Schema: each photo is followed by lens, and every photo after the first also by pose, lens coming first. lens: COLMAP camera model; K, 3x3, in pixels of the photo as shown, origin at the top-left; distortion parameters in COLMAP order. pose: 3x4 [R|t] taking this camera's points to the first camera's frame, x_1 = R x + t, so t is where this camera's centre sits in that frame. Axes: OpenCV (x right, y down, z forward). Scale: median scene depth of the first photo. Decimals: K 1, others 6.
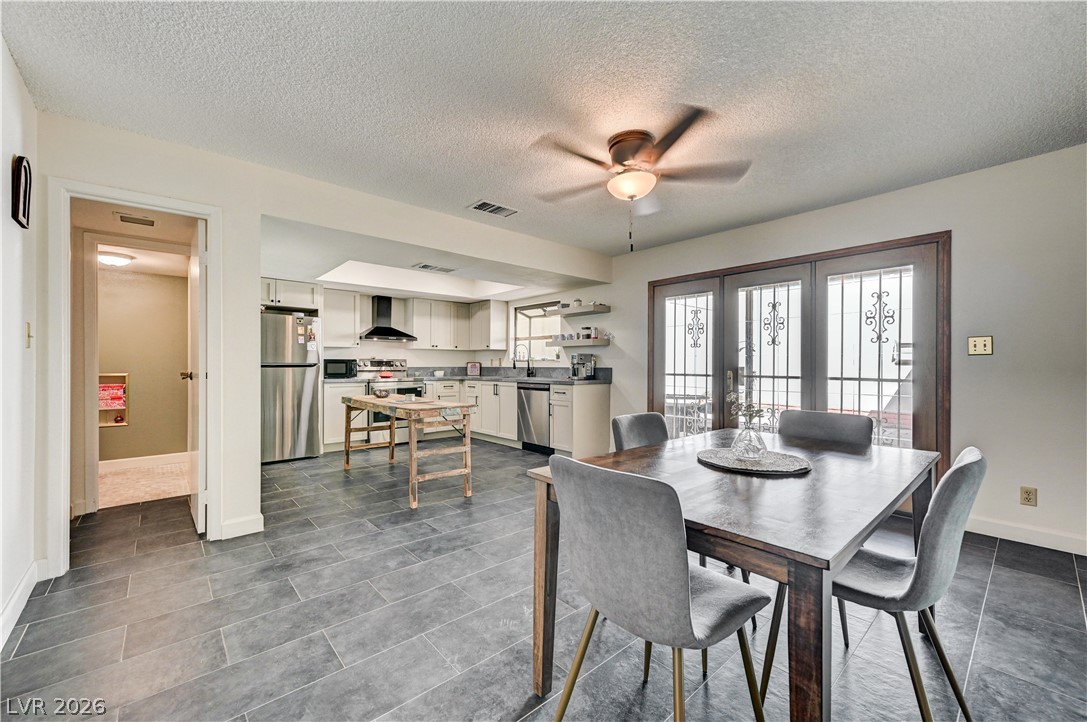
lens RADIAL K [[434.1, 0, 545.7], [0, 434.1, 367.9], [0, 0, 1]] dist [-0.001659, -0.000763]
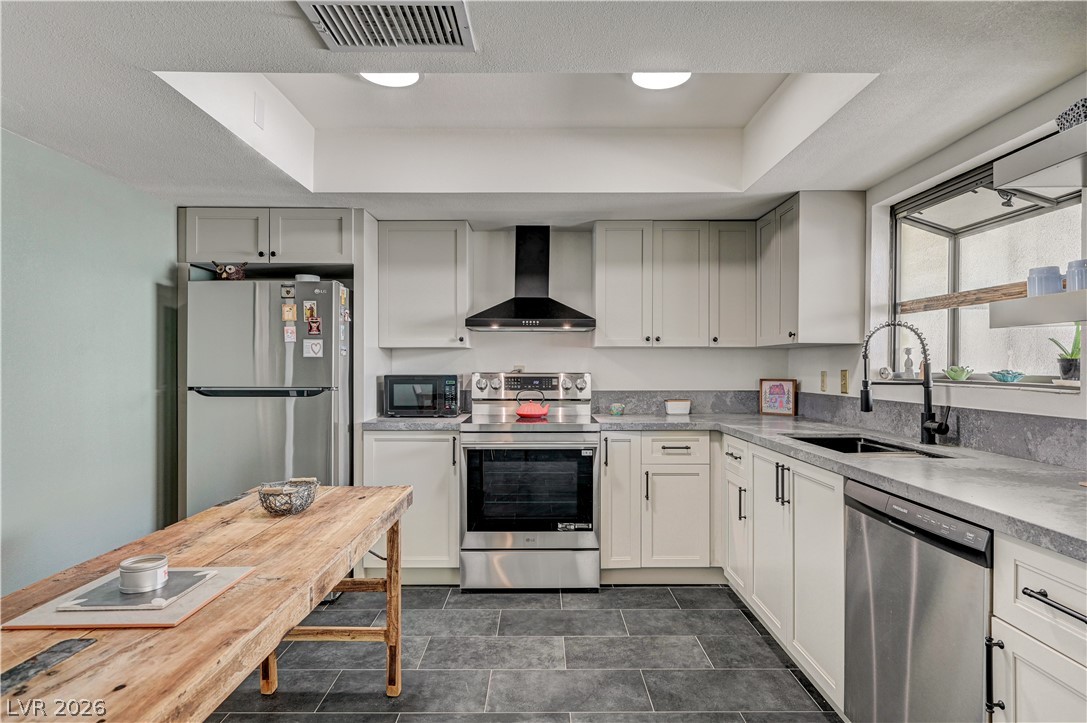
lens RADIAL K [[603.6, 0, 550.0], [0, 603.6, 360.5], [0, 0, 1]] dist [0.001059, 0.000175]
pose [[0.756088, -0.008284, -0.654418, 0.028722], [-0.004123, 0.999840, -0.017421, -0.022392], [0.654457, 0.015870, 0.755933, 0.564568]]
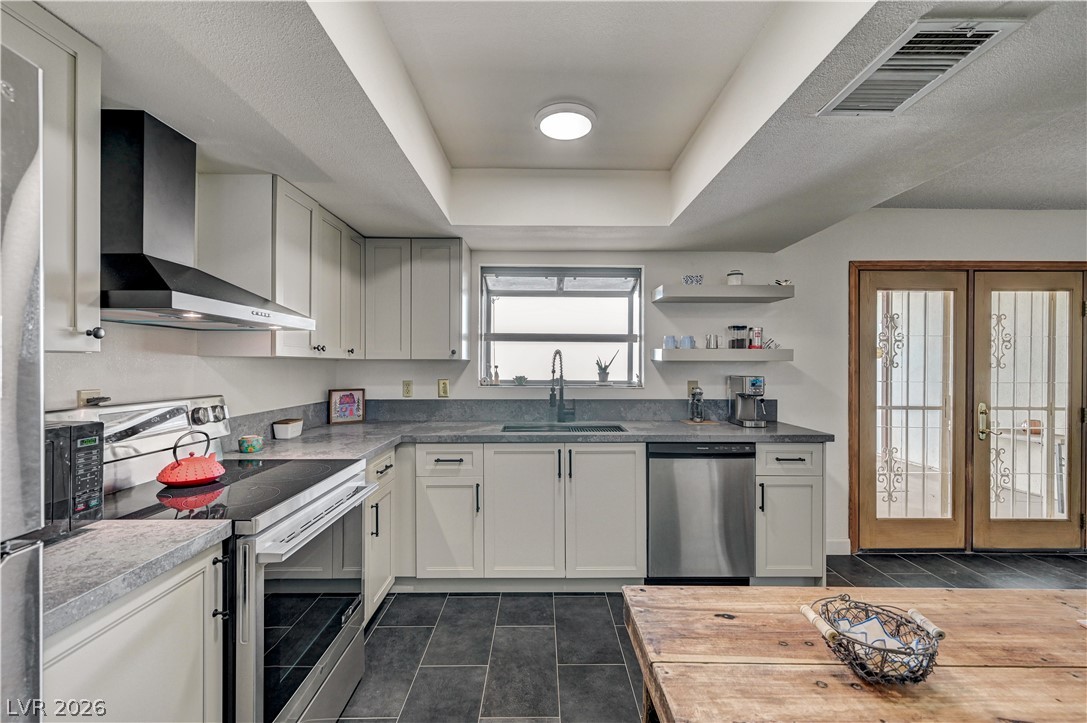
lens RADIAL K [[456.3, 0, 552.7], [0, 456.3, 362.3], [0, 0, 1]] dist [0.008535, -0.000293]
pose [[0.654152, 0.006977, 0.756331, -0.416767], [0.004233, 0.999908, -0.012885, -0.036321], [-0.756351, 0.011631, 0.654062, 0.688660]]
